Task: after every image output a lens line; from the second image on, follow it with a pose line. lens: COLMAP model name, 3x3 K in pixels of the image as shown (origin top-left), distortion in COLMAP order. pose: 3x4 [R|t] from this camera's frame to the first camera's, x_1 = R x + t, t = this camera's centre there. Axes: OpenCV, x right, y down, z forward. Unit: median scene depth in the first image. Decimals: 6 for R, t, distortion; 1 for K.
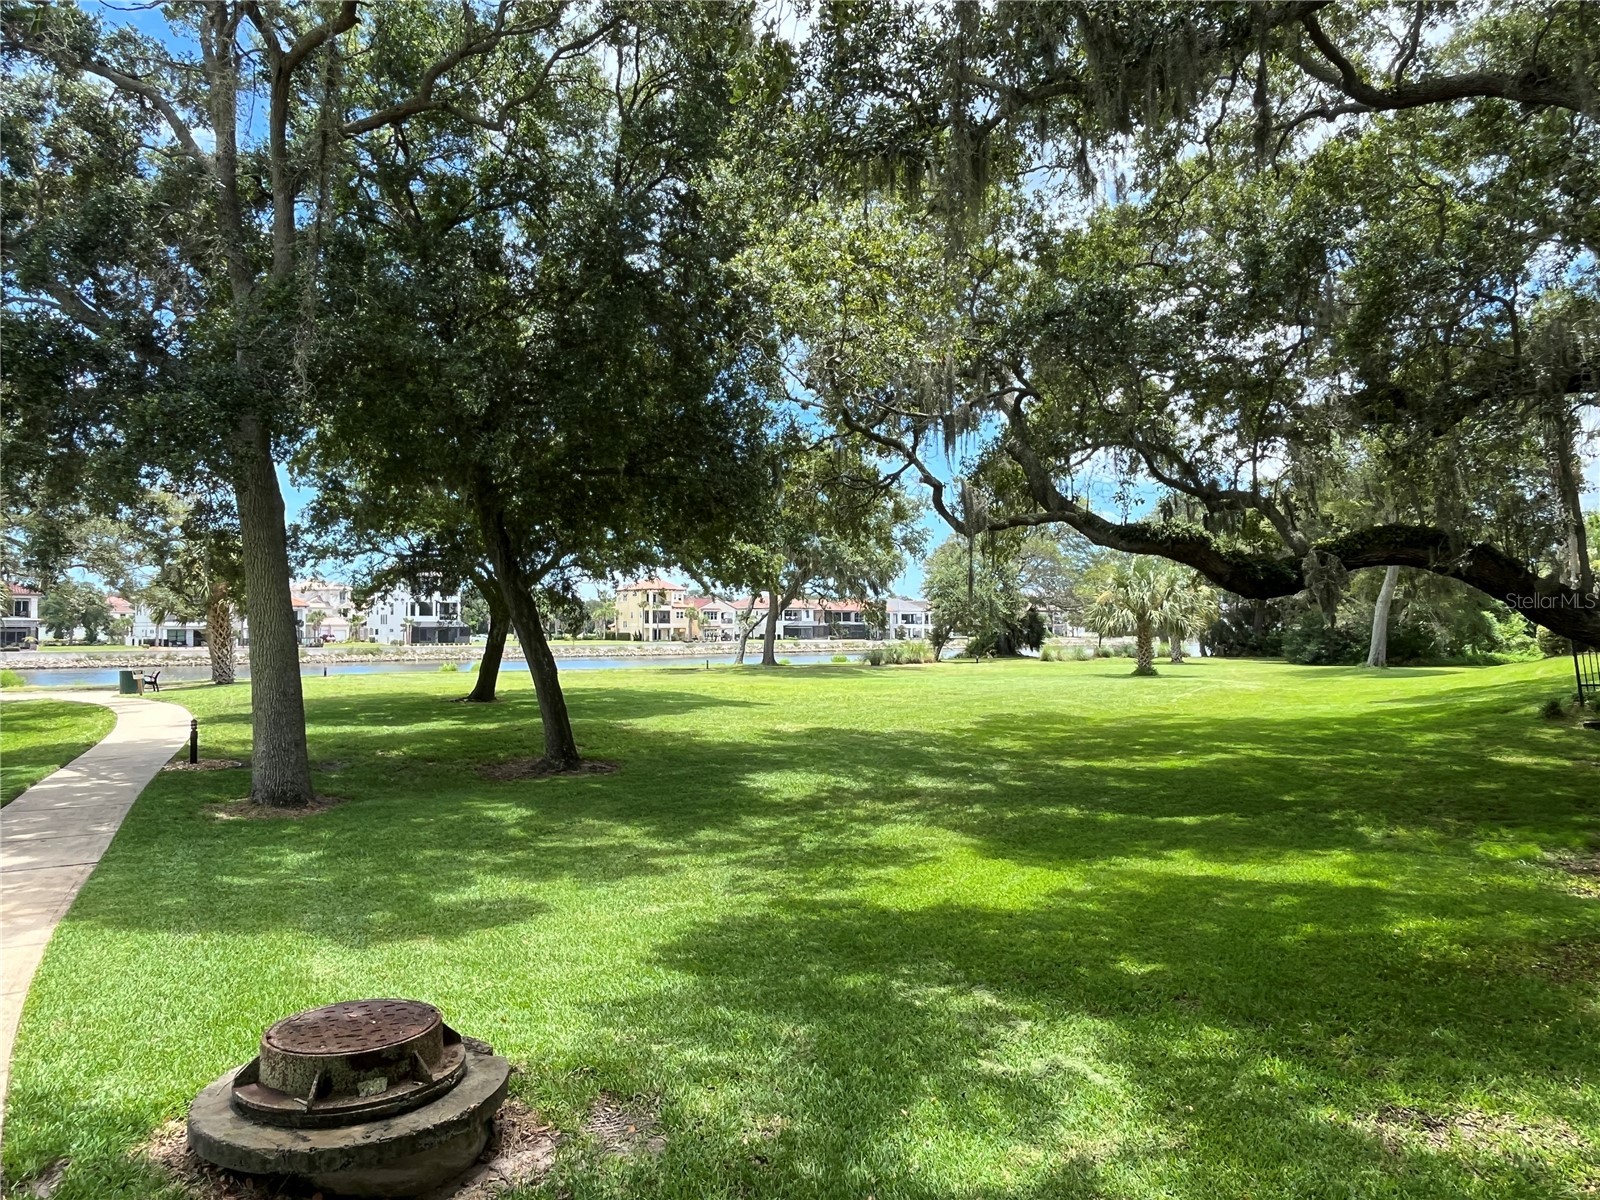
lens RADIAL K [[1033.6, 0, 800.0], [0, 1033.6, 596.2], [0, 0, 1]] dist [0.001137, -0.004532]
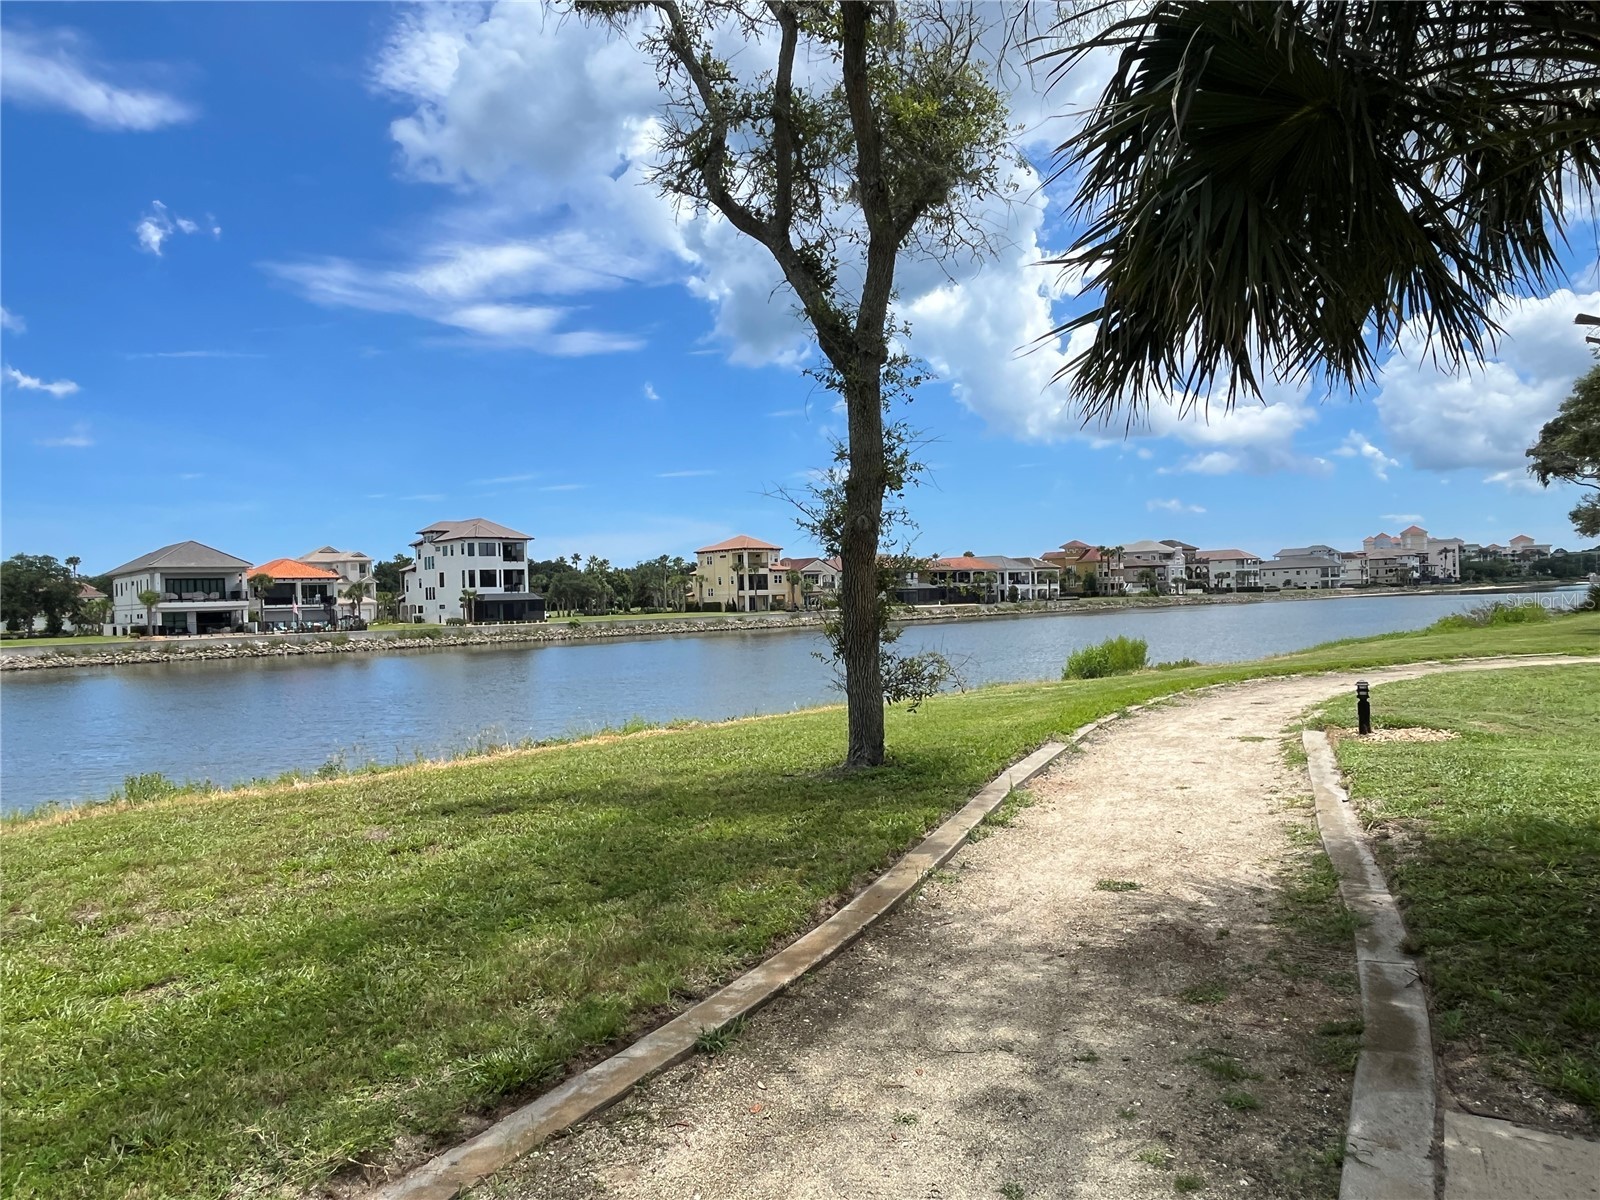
lens RADIAL K [[1033.6, 0, 801.2], [0, 1033.6, 599.6], [0, 0, 1]] dist [0.001137, -0.004532]
pose [[0.999089, -0.029301, 0.031016, -1.469034], [0.028317, 0.999097, 0.031686, 0.104674], [-0.031916, -0.030779, 0.999017, 2.016802]]
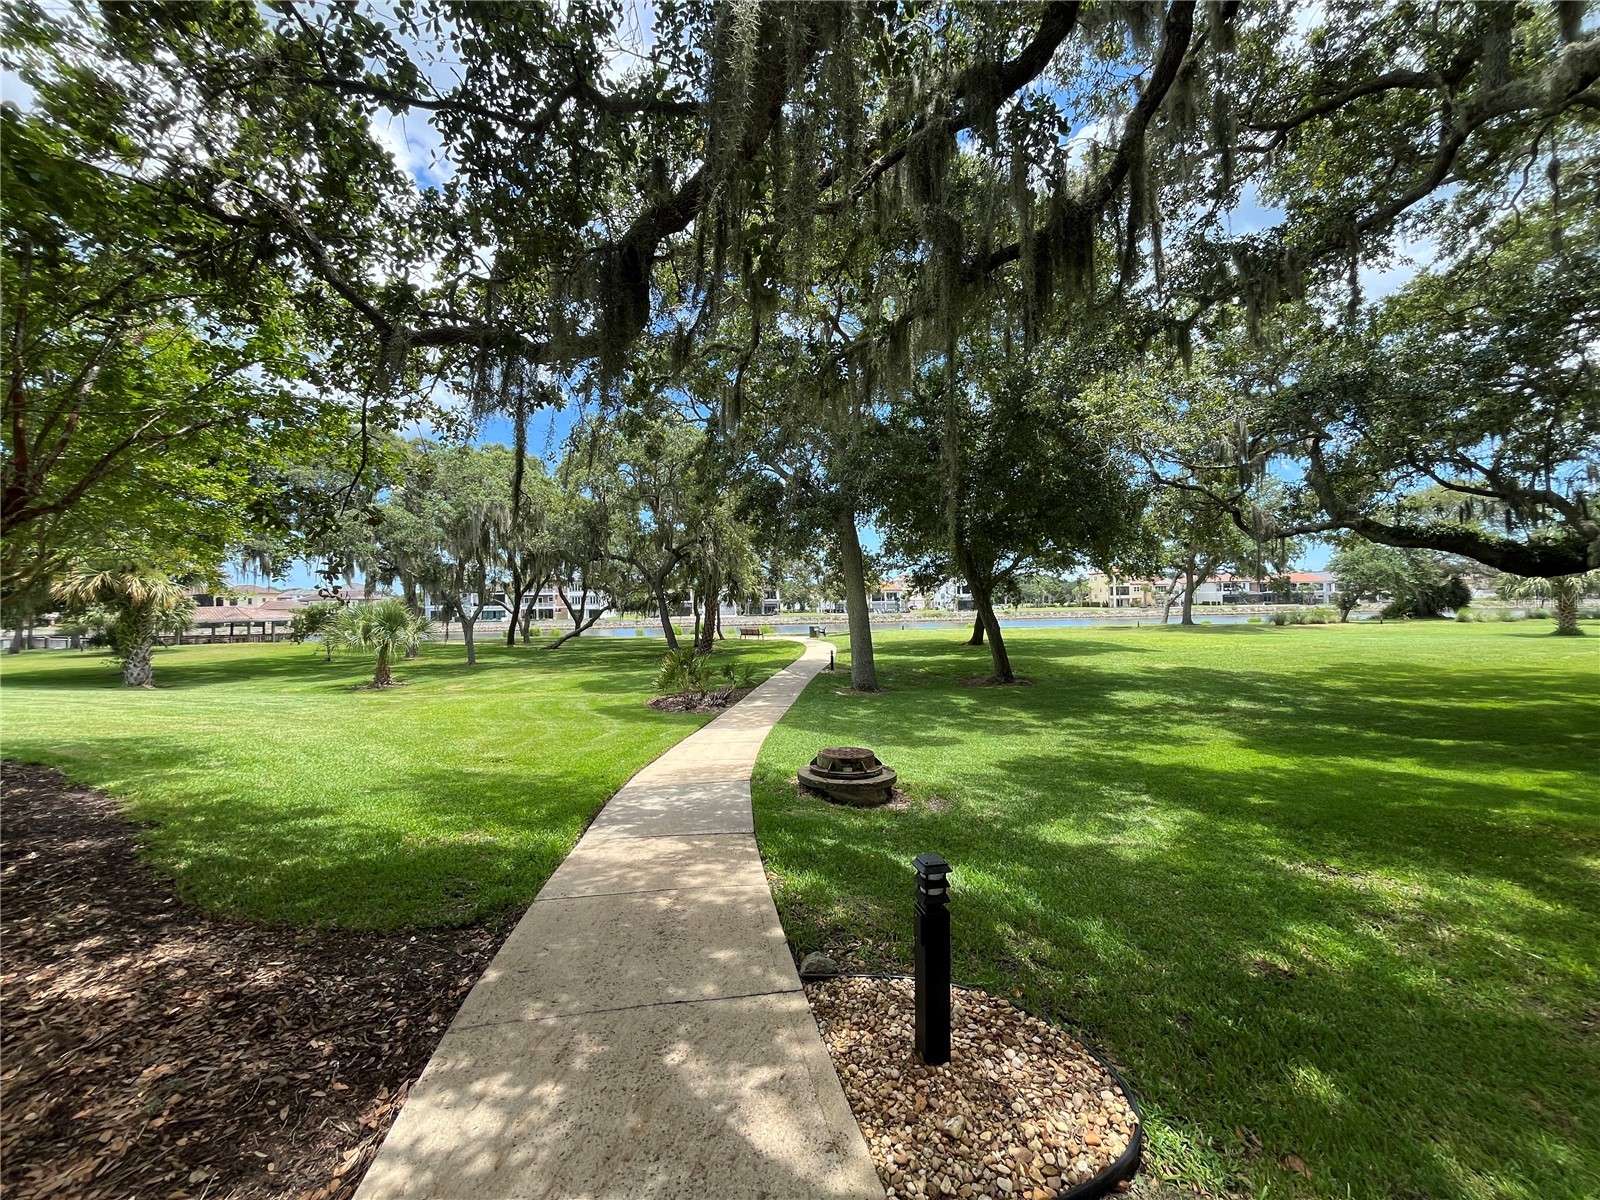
lens RADIAL K [[643.8, 0, 803.2], [0, 643.8, 605.9], [0, 0, 1]] dist [-0.001196, -0.000125]
pose [[0.824814, -0.012461, -0.565266, 0.090648], [0.035008, 0.998964, 0.029061, -0.010469], [0.564319, -0.043758, 0.824396, -0.099955]]
